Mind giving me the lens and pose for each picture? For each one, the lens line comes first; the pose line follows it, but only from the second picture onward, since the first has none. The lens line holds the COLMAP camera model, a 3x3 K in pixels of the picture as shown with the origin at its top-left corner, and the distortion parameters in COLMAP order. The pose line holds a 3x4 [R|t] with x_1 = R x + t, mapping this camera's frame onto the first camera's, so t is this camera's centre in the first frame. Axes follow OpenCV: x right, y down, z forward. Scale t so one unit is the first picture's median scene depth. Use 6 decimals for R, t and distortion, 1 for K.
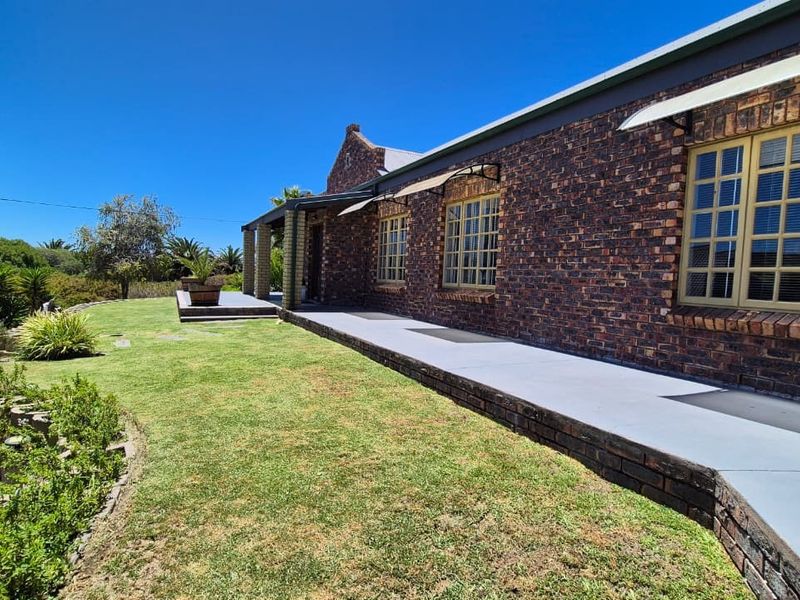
lens RADIAL K [[437.0, 0, 400.0], [0, 437.0, 300.0], [0, 0, 1]] dist [0.001122, -0.000583]
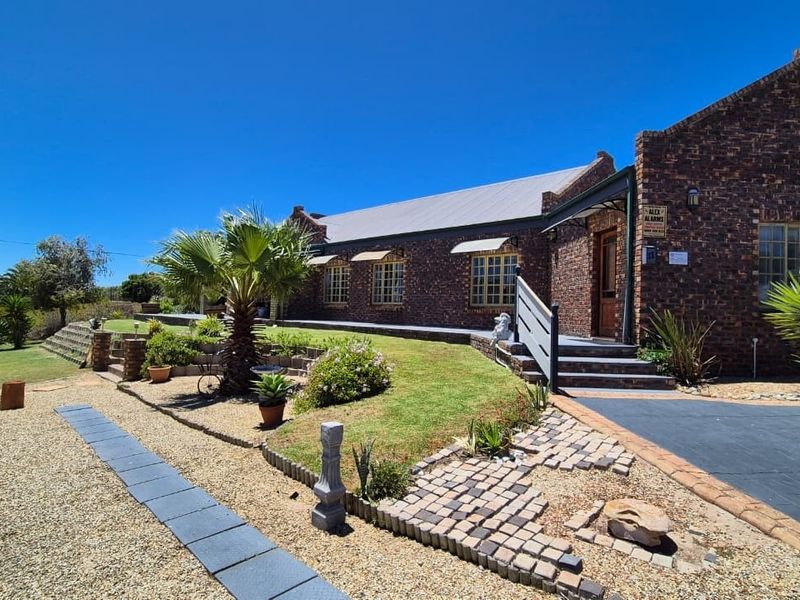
lens RADIAL K [[437.0, 0, 400.0], [0, 437.0, 300.0], [0, 0, 1]] dist [0.001122, -0.000583]
pose [[0.941597, -0.003877, 0.336718, -0.653043], [0.025983, 0.997789, -0.061168, 0.107665], [-0.335737, 0.066345, 0.939616, -1.309726]]
